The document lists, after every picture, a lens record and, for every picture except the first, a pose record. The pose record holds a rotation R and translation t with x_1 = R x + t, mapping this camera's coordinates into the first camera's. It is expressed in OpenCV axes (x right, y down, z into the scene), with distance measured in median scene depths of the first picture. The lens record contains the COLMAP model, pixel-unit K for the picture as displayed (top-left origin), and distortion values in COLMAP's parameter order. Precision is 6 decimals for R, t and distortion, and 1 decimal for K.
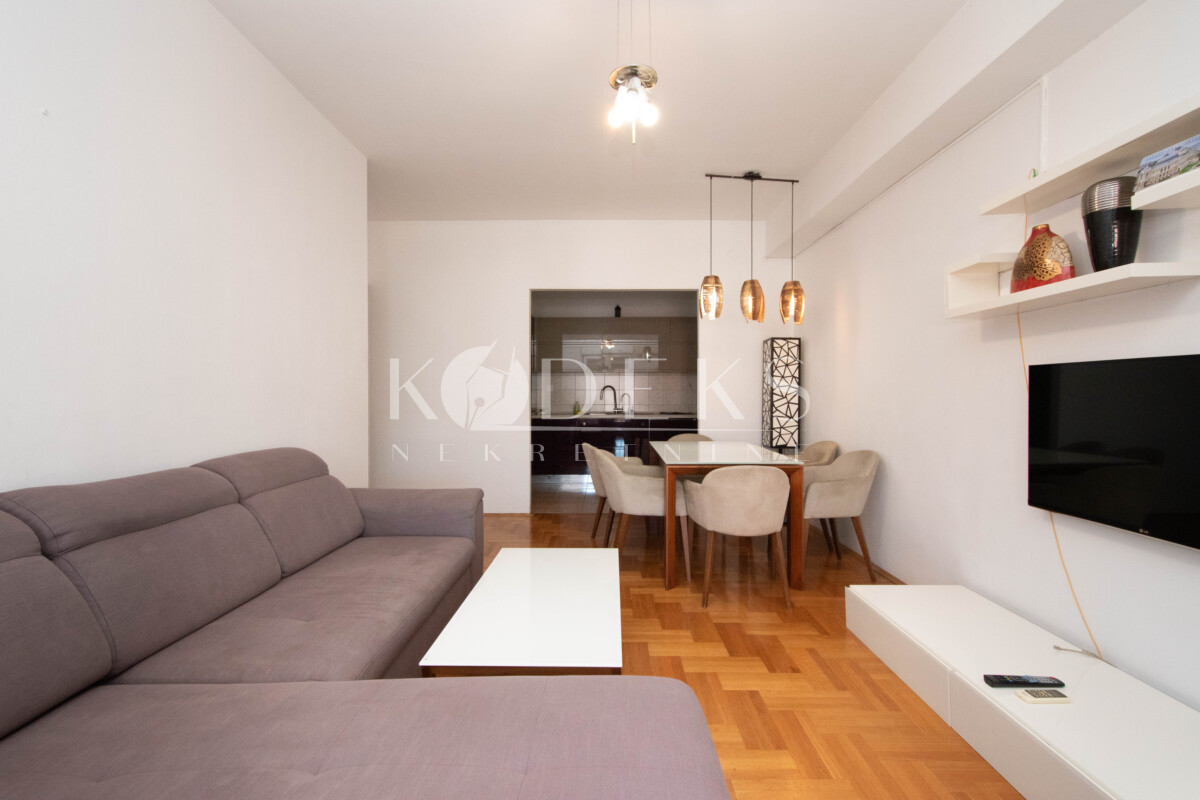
lens RADIAL K [[550.5, 0, 595.3], [0, 550.5, 398.9], [0, 0, 1]] dist [-0.020973, -0.000019]
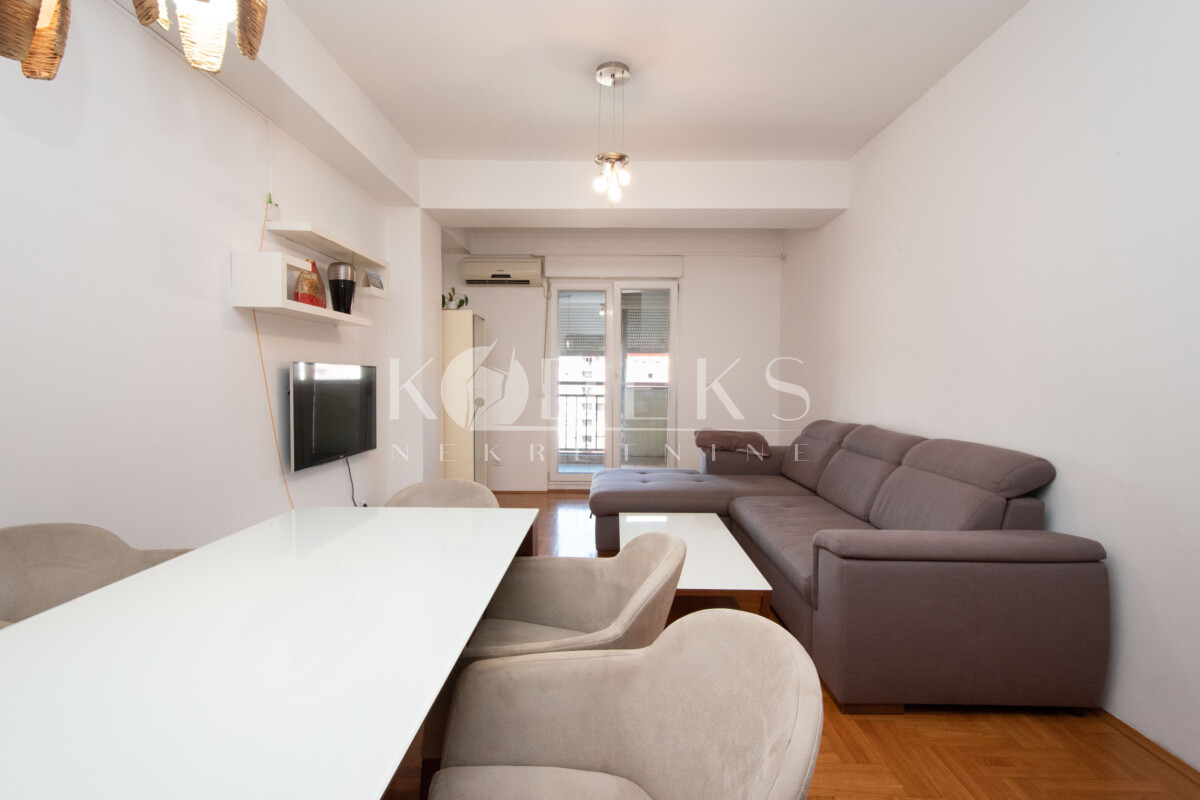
lens RADIAL K [[550.5, 0, 595.3], [0, 550.5, 398.9], [0, 0, 1]] dist [-0.020973, -0.000019]
pose [[-0.999994, -0.003516, -0.000716, 0.107604], [-0.003547, 0.998738, 0.050105, -0.047286], [0.000538, 0.050107, -0.998744, 2.332211]]
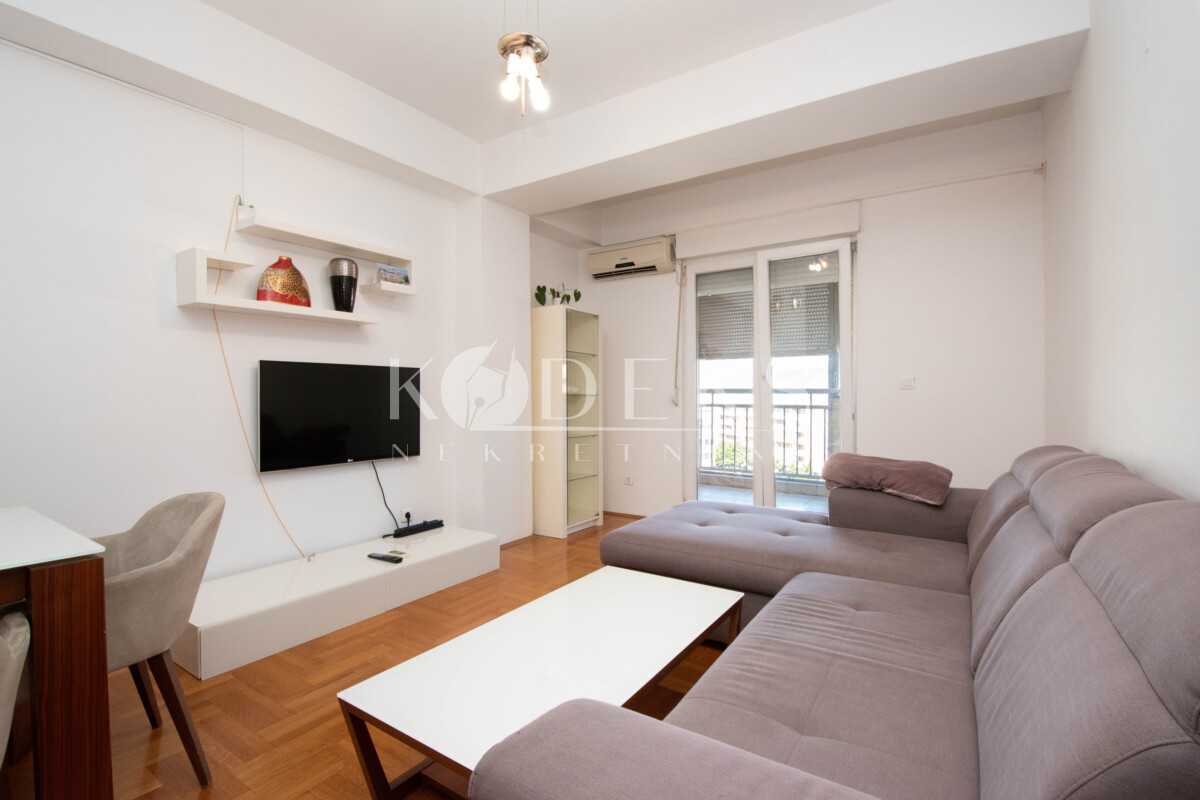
lens RADIAL K [[550.5, 0, 595.3], [0, 550.5, 398.9], [0, 0, 1]] dist [-0.020973, -0.000019]
pose [[-0.835598, 0.000606, 0.549341, -0.549107], [0.008828, 0.999885, 0.012325, 0.017842], [-0.549270, 0.015148, -0.835507, 1.676191]]
